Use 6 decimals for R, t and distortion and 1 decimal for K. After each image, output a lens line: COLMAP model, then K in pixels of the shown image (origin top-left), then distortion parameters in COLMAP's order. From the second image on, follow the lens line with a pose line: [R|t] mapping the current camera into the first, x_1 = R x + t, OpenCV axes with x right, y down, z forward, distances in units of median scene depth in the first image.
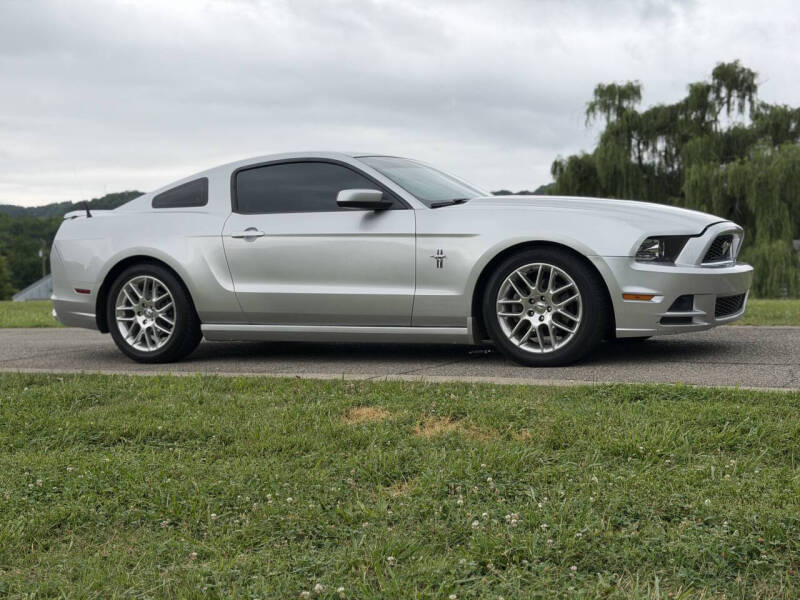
lens RADIAL K [[1119.5, 0, 384.4], [0, 1119.5, 303.3], [0, 0, 1]] dist [0.119335, 0.000000]
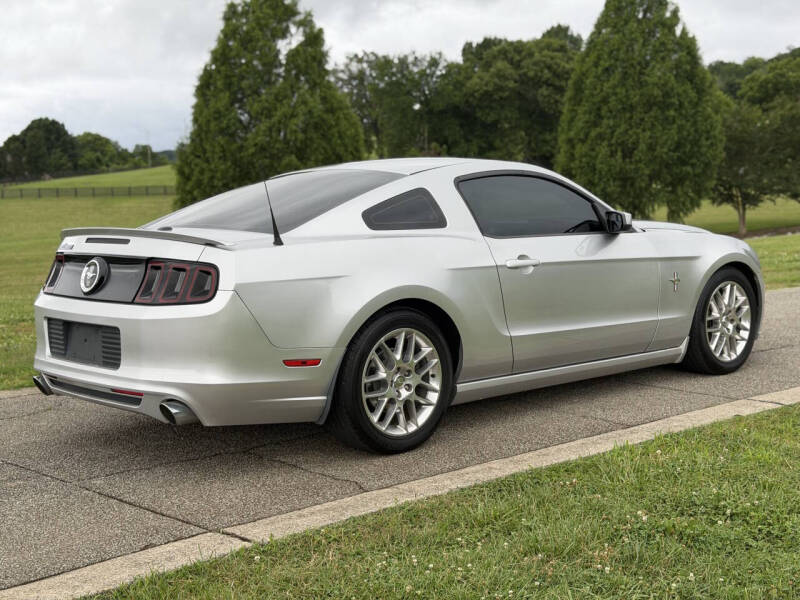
lens RADIAL K [[1119.5, 0, 398.3], [0, 1119.5, 305.9], [0, 0, 1]] dist [0.119335, 0.000000]
pose [[0.343979, -0.070682, 0.936313, -0.925836], [0.054906, 0.996971, 0.055090, -0.081991], [-0.937371, 0.032459, 0.346817, 0.817588]]
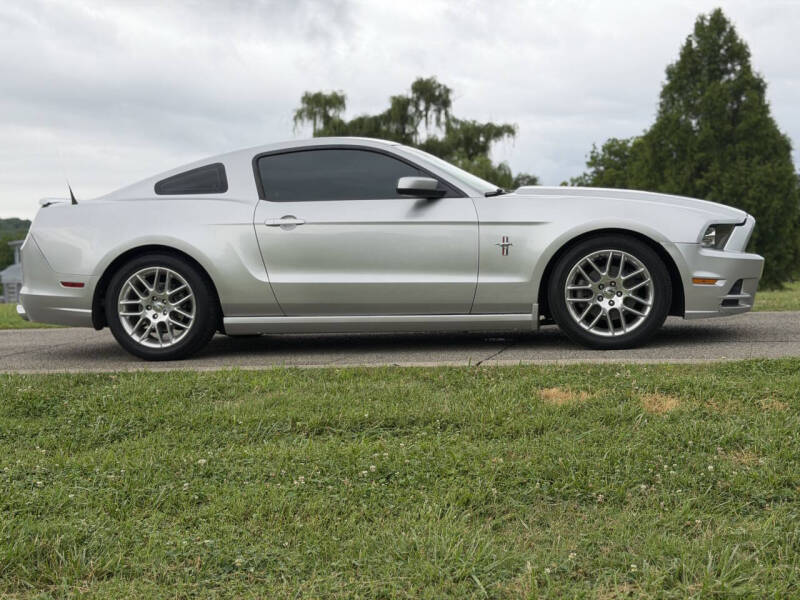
lens RADIAL K [[1119.5, 0, 393.4], [0, 1119.5, 294.7], [0, 0, 1]] dist [0.119335, 0.000000]
pose [[0.956370, -0.011226, 0.291943, -0.319352], [0.015006, 0.999830, -0.010715, 0.012405], [-0.291773, 0.014629, 0.956376, 0.055047]]
